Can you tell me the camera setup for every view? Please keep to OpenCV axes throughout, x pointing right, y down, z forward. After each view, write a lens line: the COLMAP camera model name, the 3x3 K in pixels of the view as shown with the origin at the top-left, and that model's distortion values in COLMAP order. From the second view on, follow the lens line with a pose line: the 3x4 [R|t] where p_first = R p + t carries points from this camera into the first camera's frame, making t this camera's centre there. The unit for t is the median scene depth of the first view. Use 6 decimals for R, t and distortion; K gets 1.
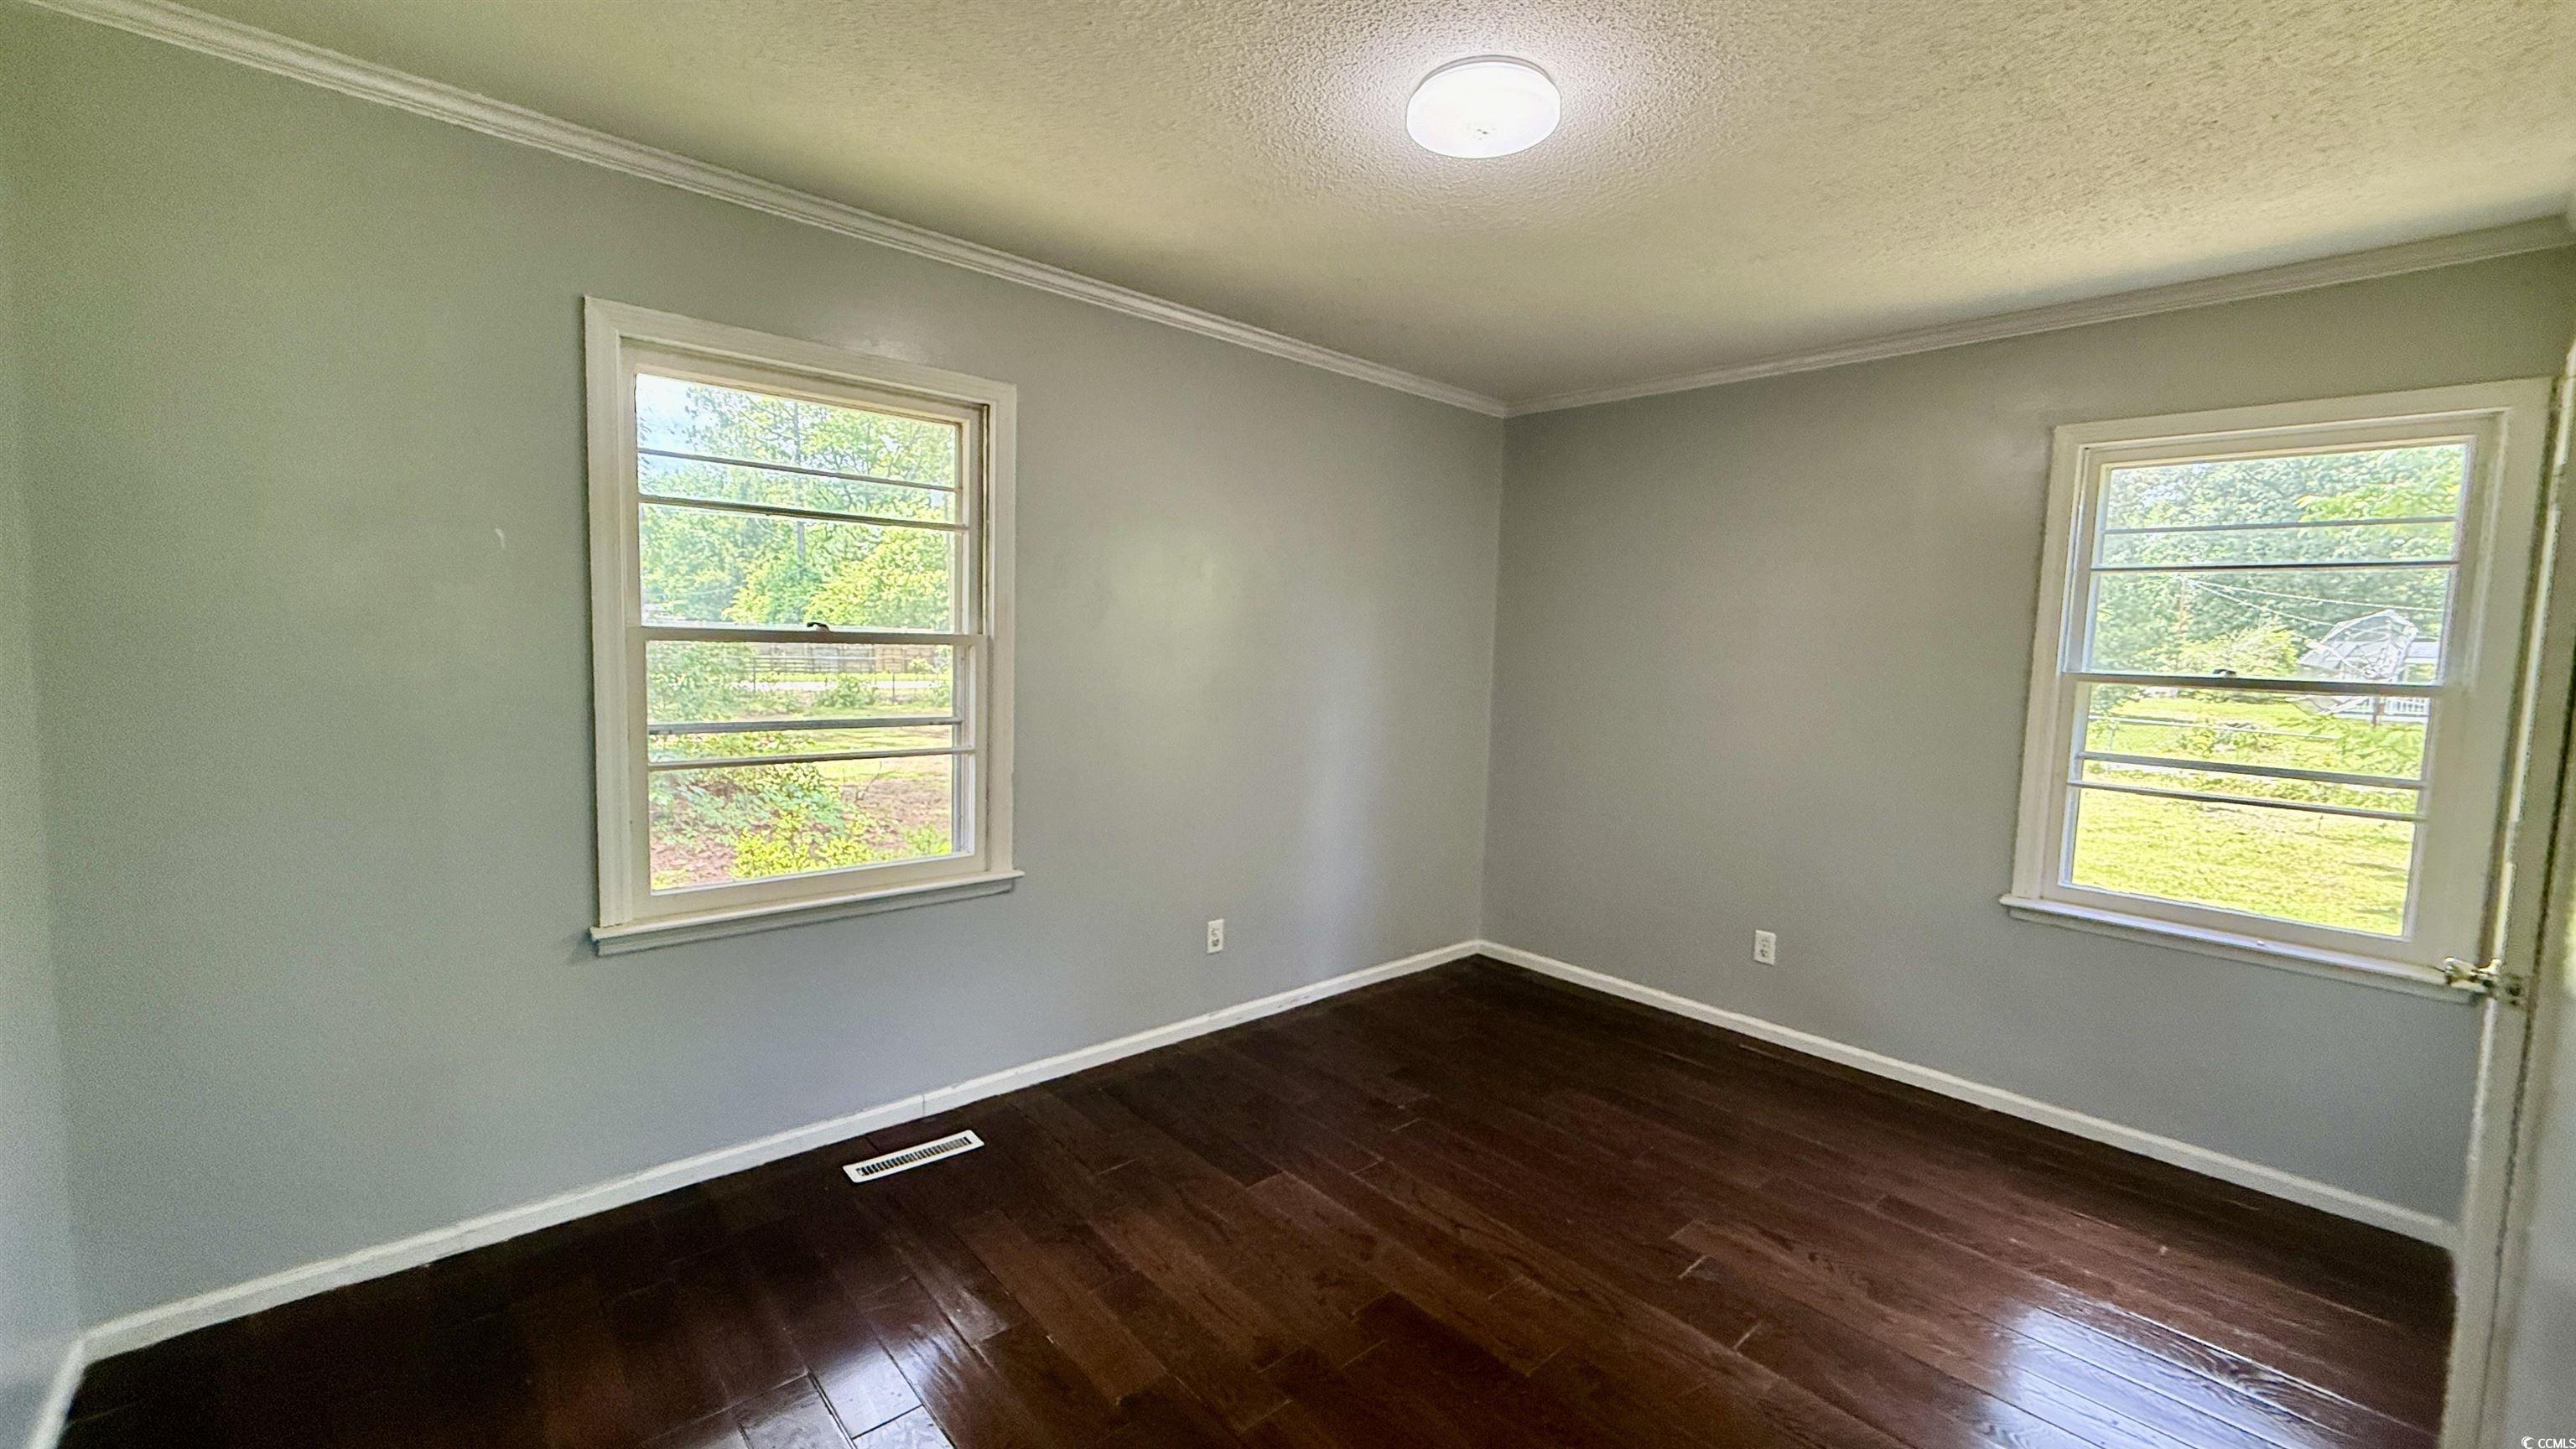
lens RADIAL K [[1045.6, 0, 1292.7], [0, 1045.6, 700.4], [0, 0, 1]] dist [0.029534, 0.000030]
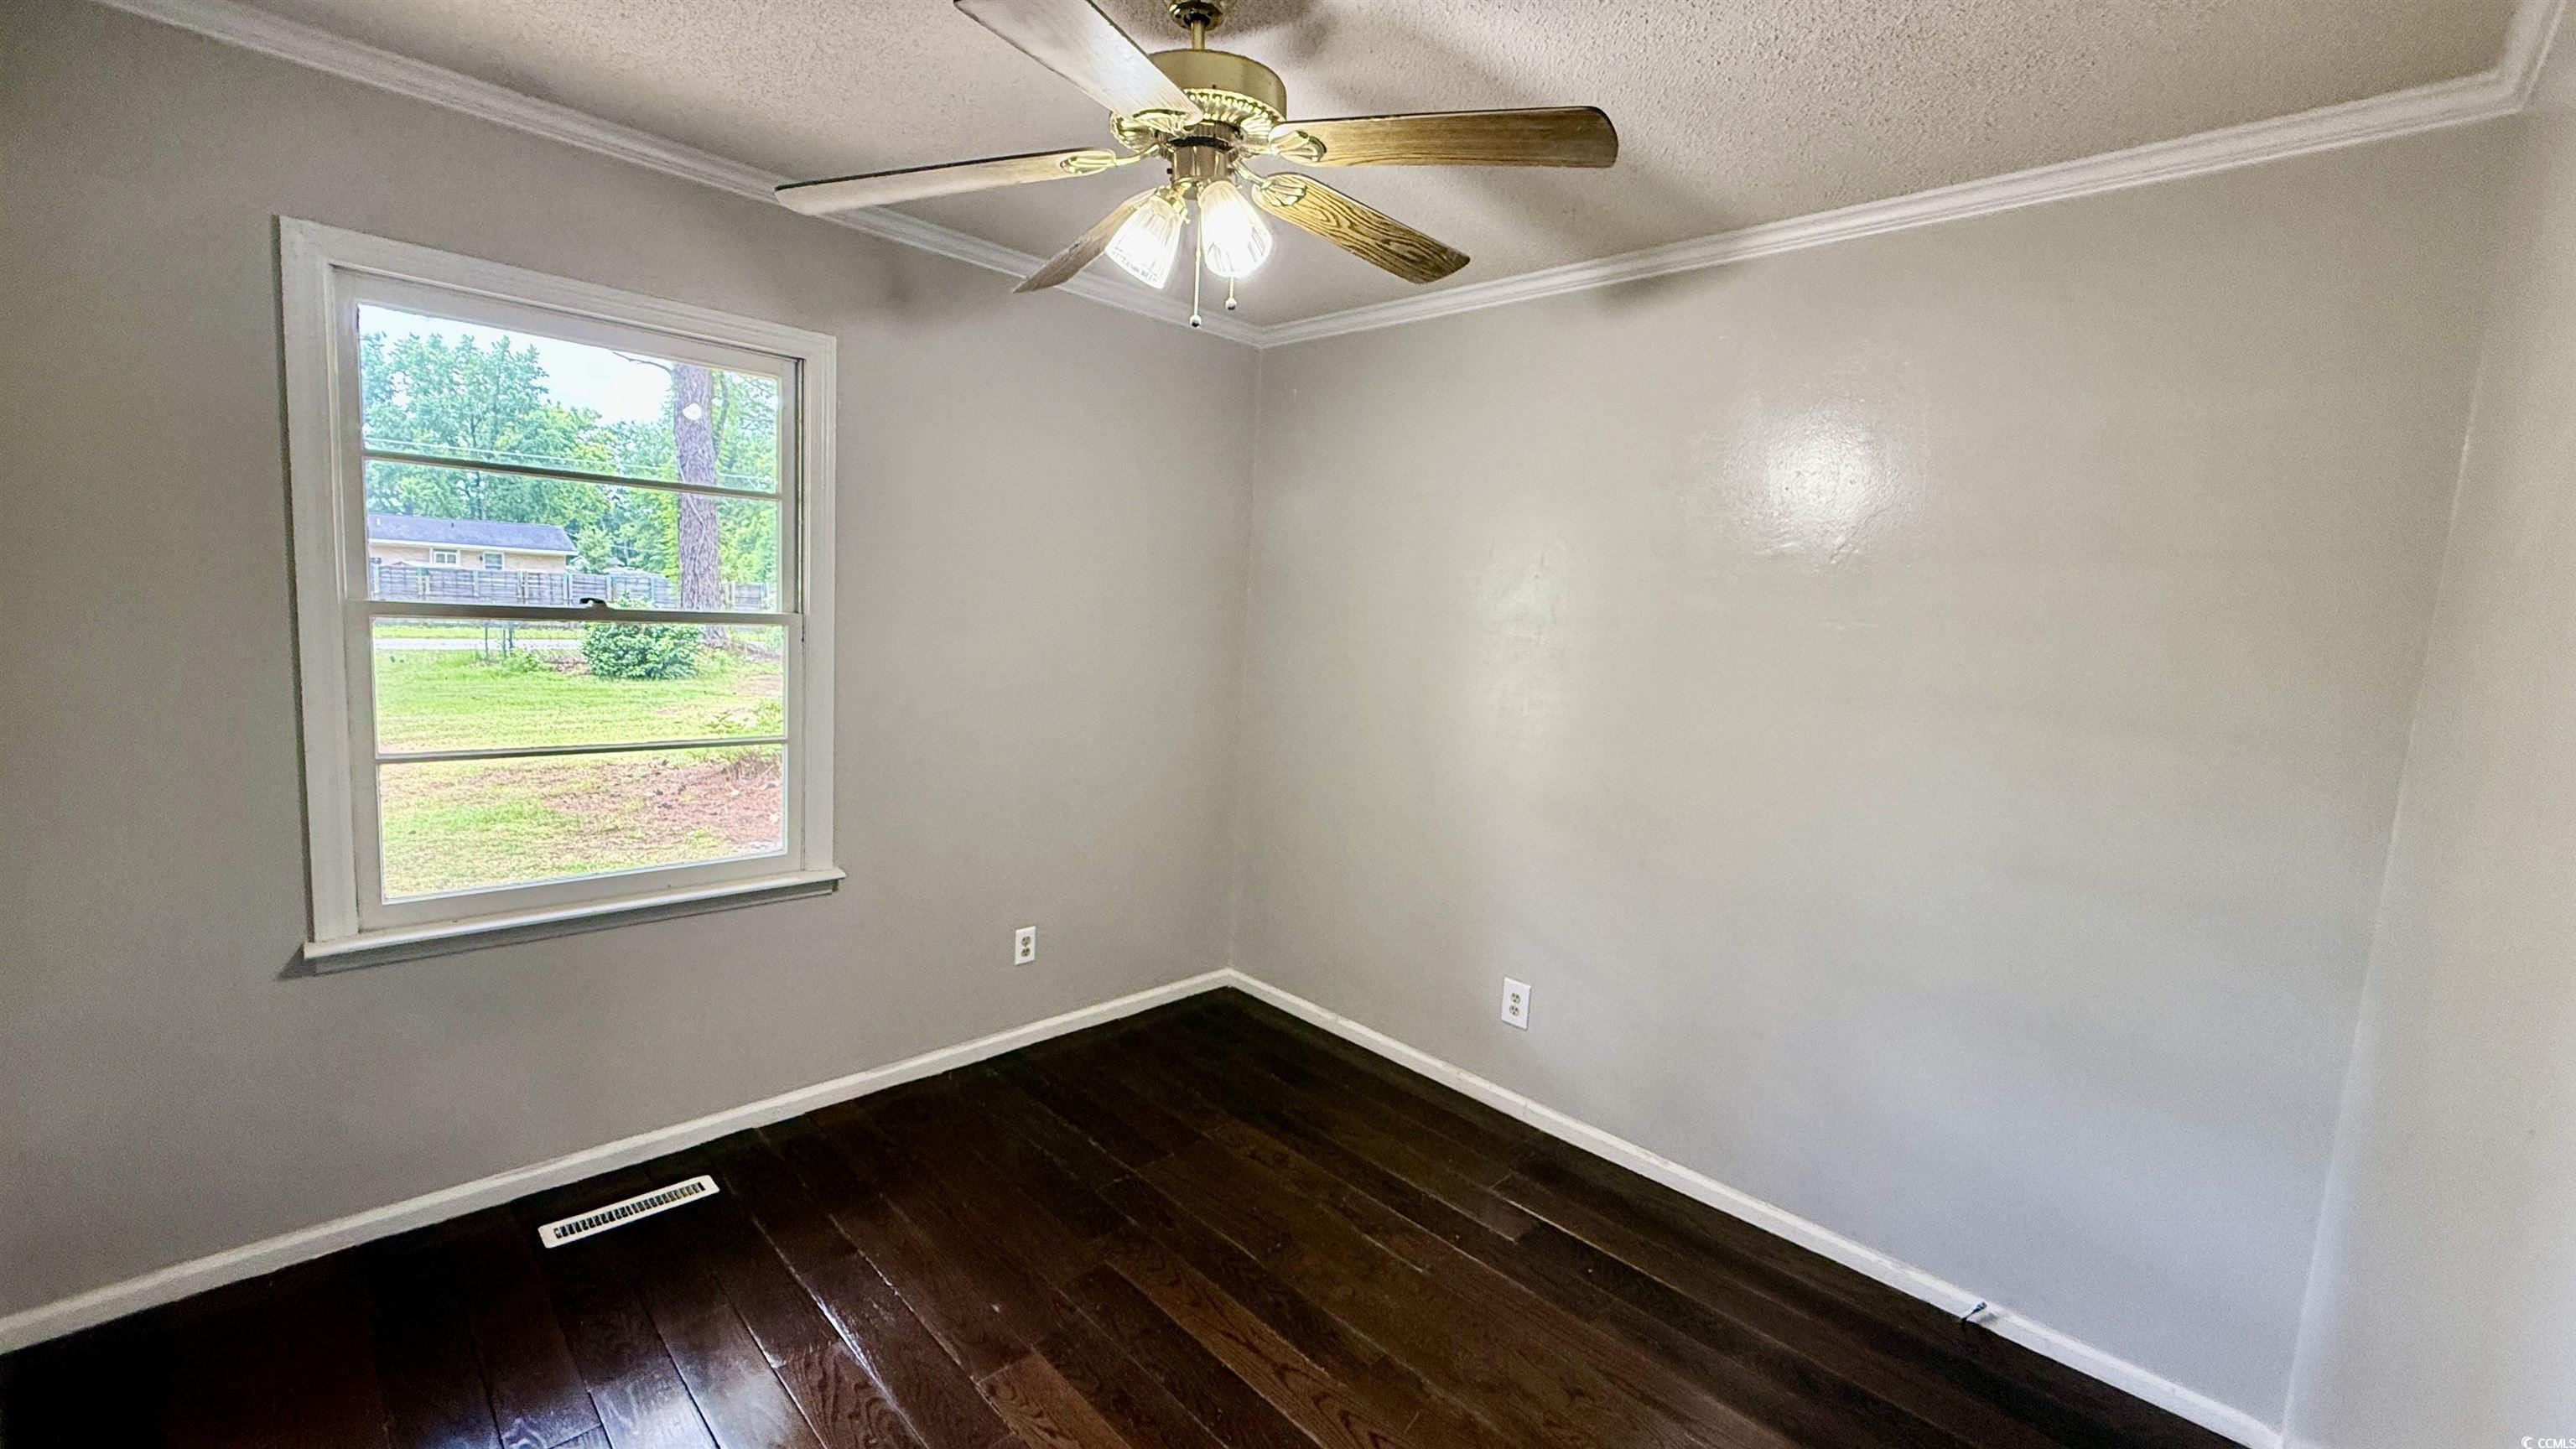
lens RADIAL K [[1035.9, 0, 1271.6], [0, 1035.9, 722.7], [0, 0, 1]] dist [0.023512, -0.000021]
pose [[0.999592, -0.002297, 0.028466, 0.117662], [0.001161, 0.999205, 0.039860, -0.003465], [-0.028535, -0.039811, 0.998800, 0.104282]]
